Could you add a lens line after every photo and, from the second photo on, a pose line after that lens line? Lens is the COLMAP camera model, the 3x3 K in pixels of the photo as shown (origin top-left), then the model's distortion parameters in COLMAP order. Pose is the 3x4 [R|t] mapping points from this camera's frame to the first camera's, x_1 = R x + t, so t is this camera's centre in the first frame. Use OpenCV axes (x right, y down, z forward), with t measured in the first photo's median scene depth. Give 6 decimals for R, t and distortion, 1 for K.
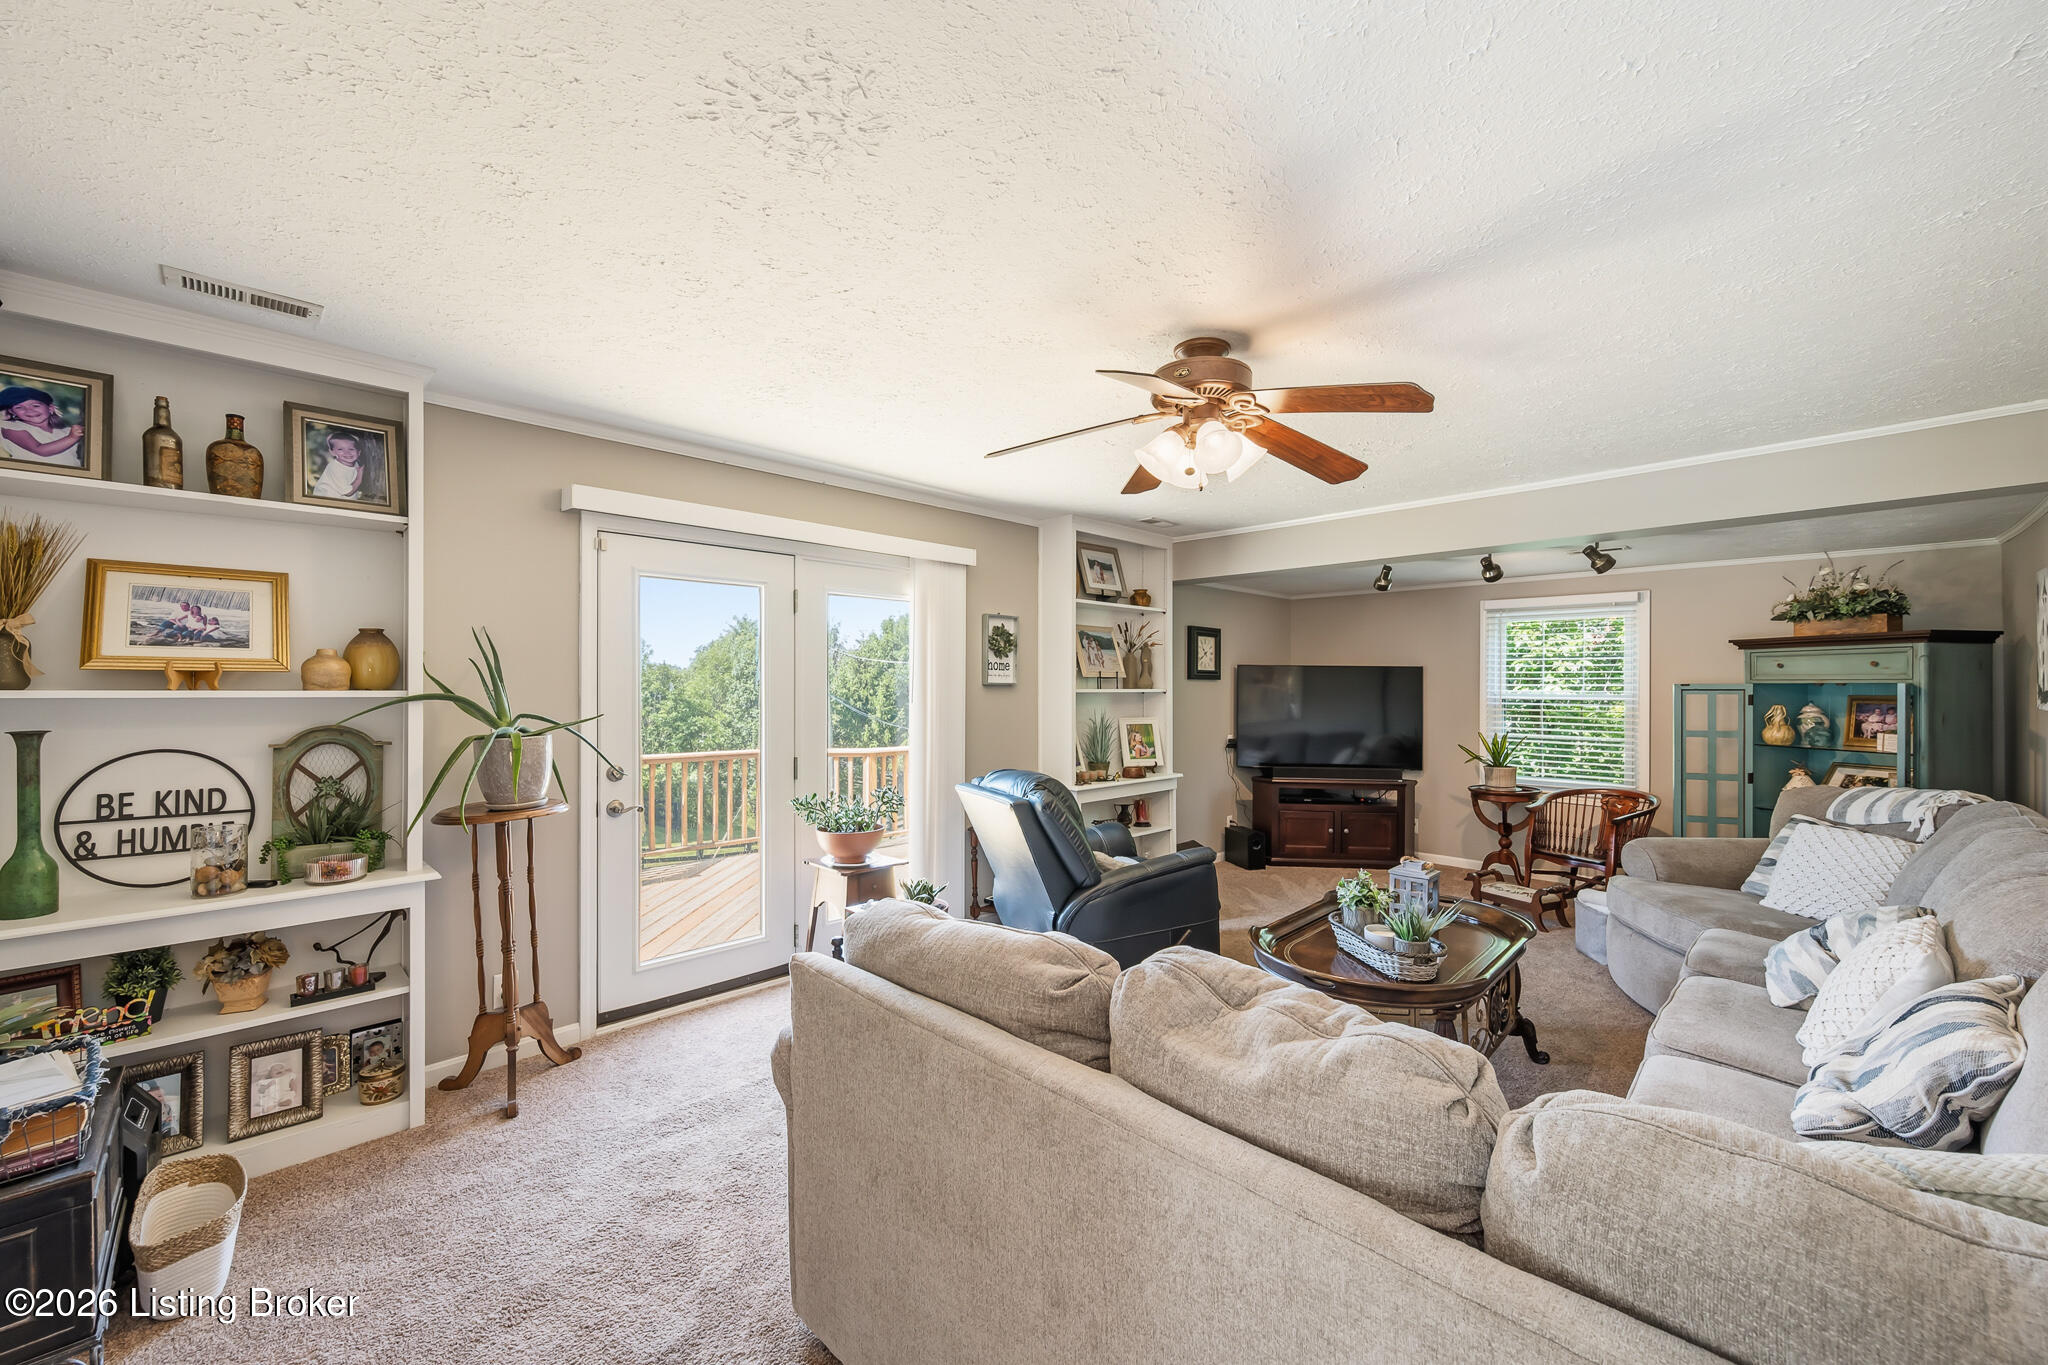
lens RADIAL K [[808.1, 0, 1013.9], [0, 808.1, 686.8], [0, 0, 1]] dist [-0.000131, -0.000004]
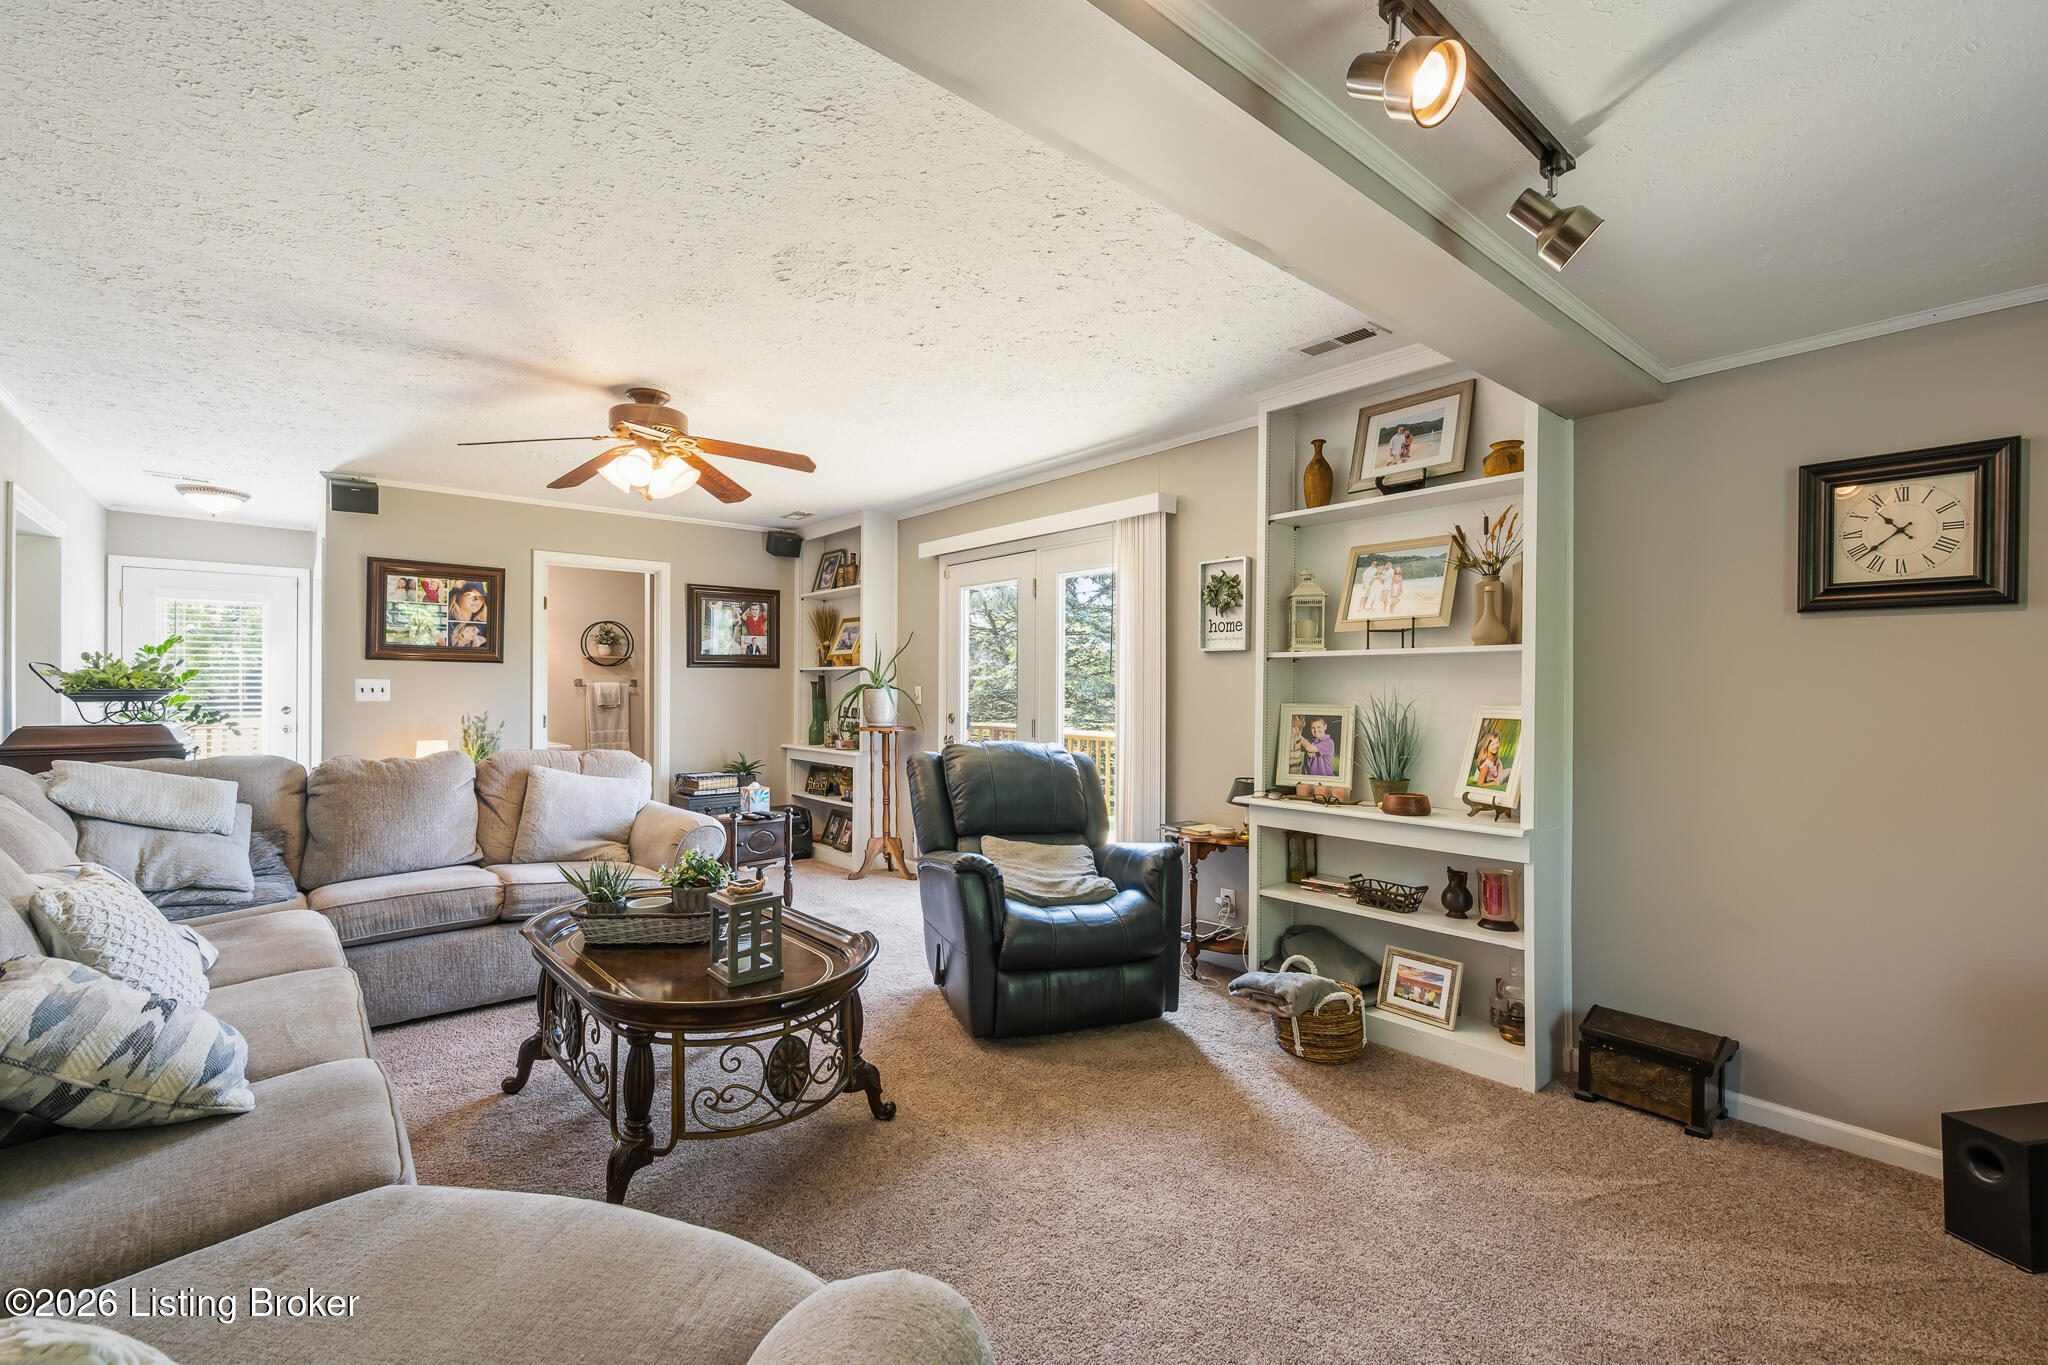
lens RADIAL K [[882.2, 0, 1018.3], [0, 882.2, 685.3], [0, 0, 1]] dist [-0.000273, 0.000055]
pose [[-0.076552, -0.000880, -0.997065, 0.824000], [-0.000290, 1.000000, -0.000860, 0.030906], [0.997066, 0.000223, -0.076552, 0.864111]]
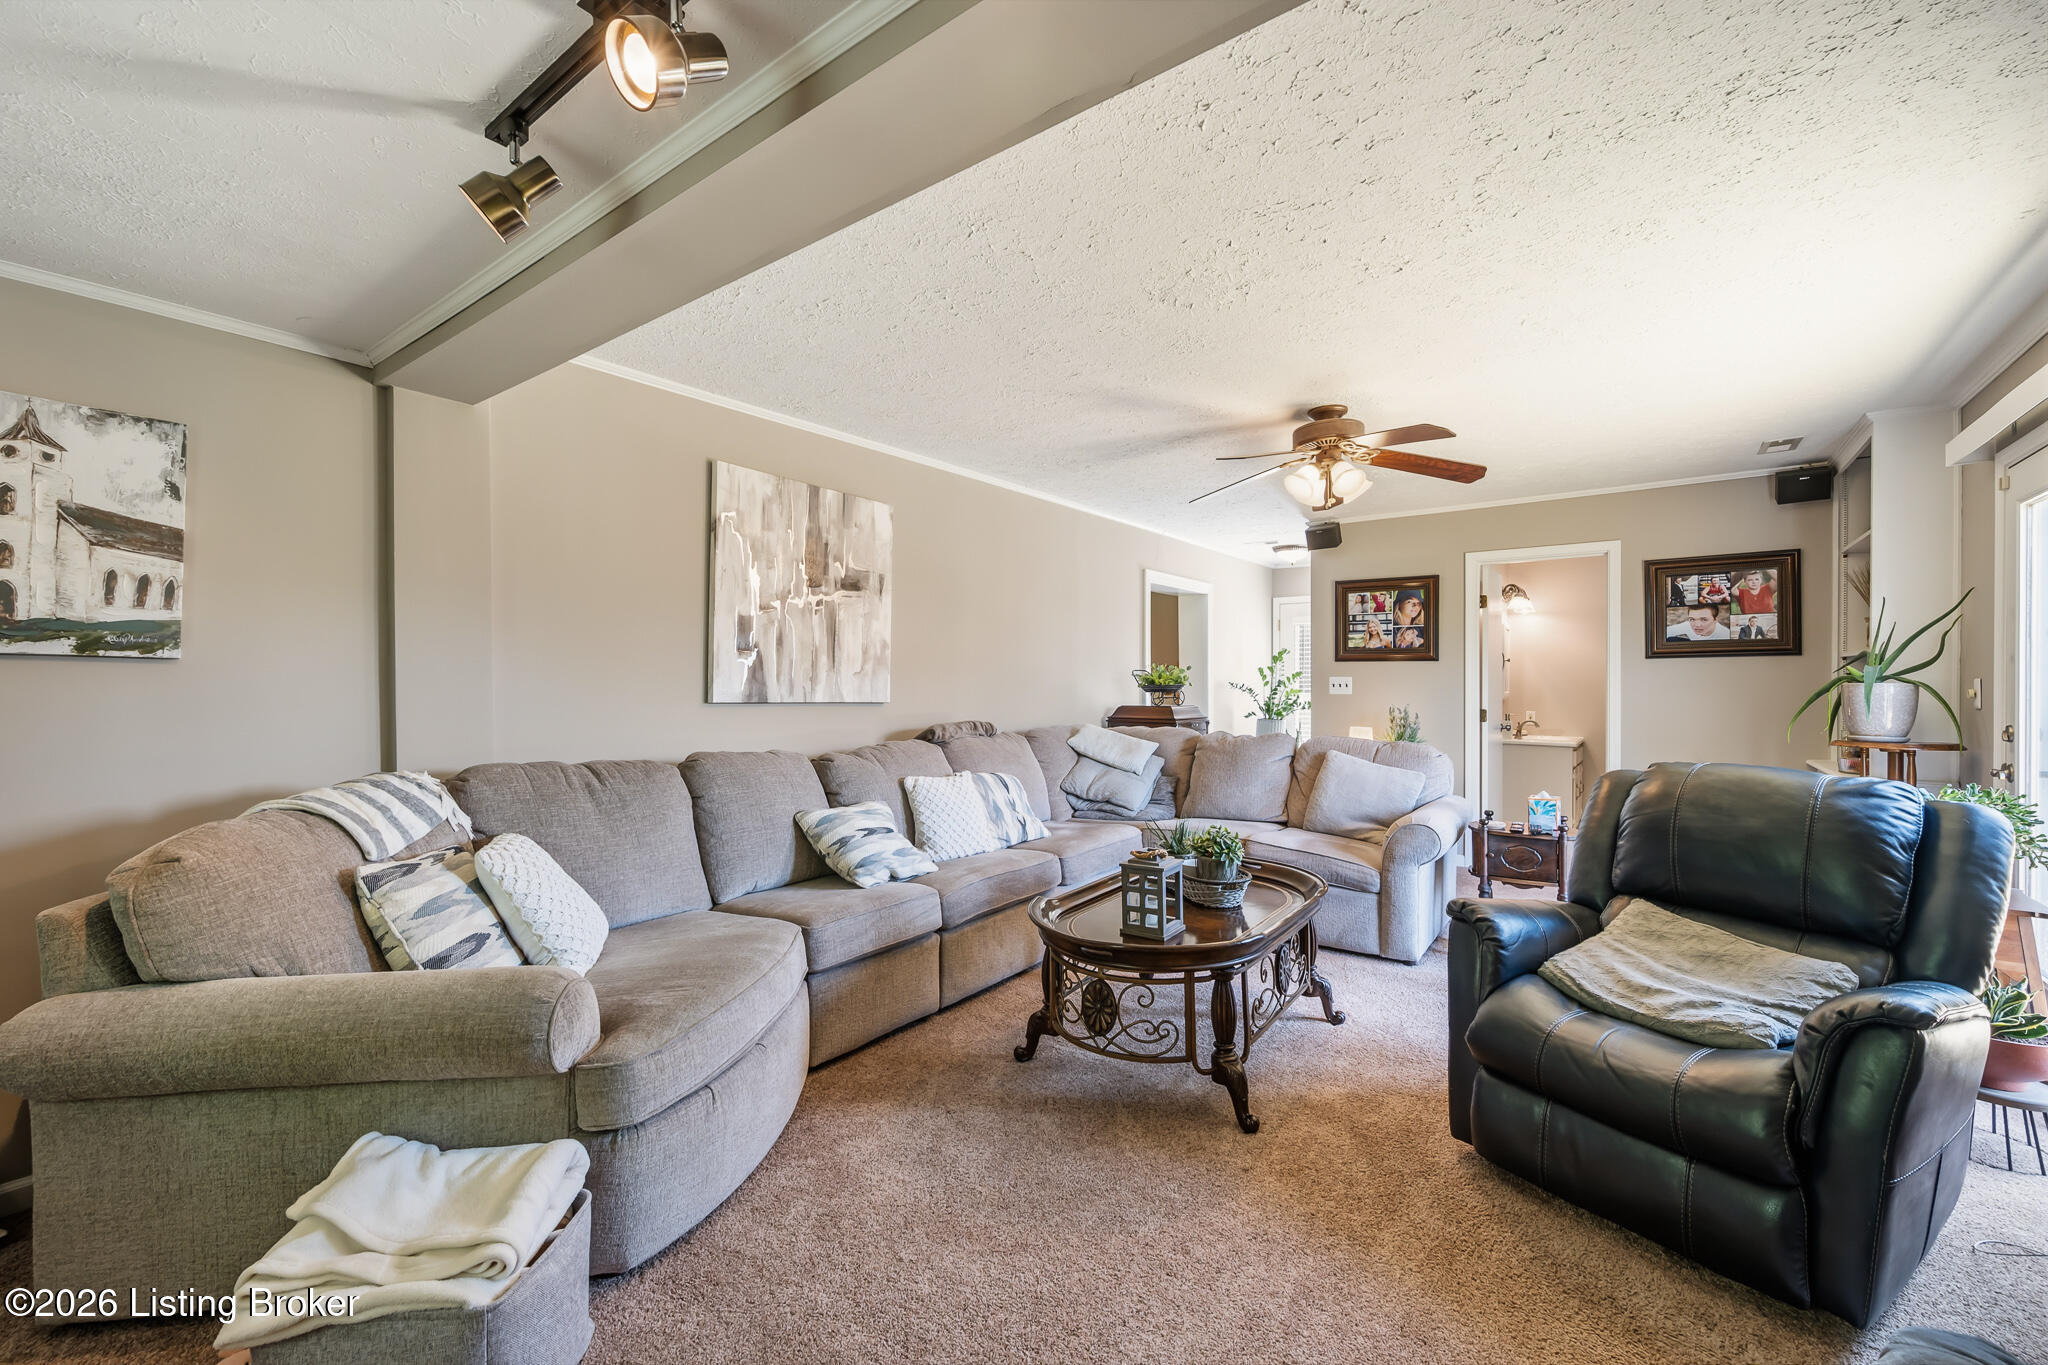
lens RADIAL K [[837.6, 0, 1023.7], [0, 837.6, 685.9], [0, 0, 1]] dist [0.000946, 0.000276]
pose [[-0.988205, 0.004340, -0.153078, 0.506655], [0.004227, 0.999991, 0.001061, 0.033313], [0.153081, 0.000402, -0.988214, 1.197061]]
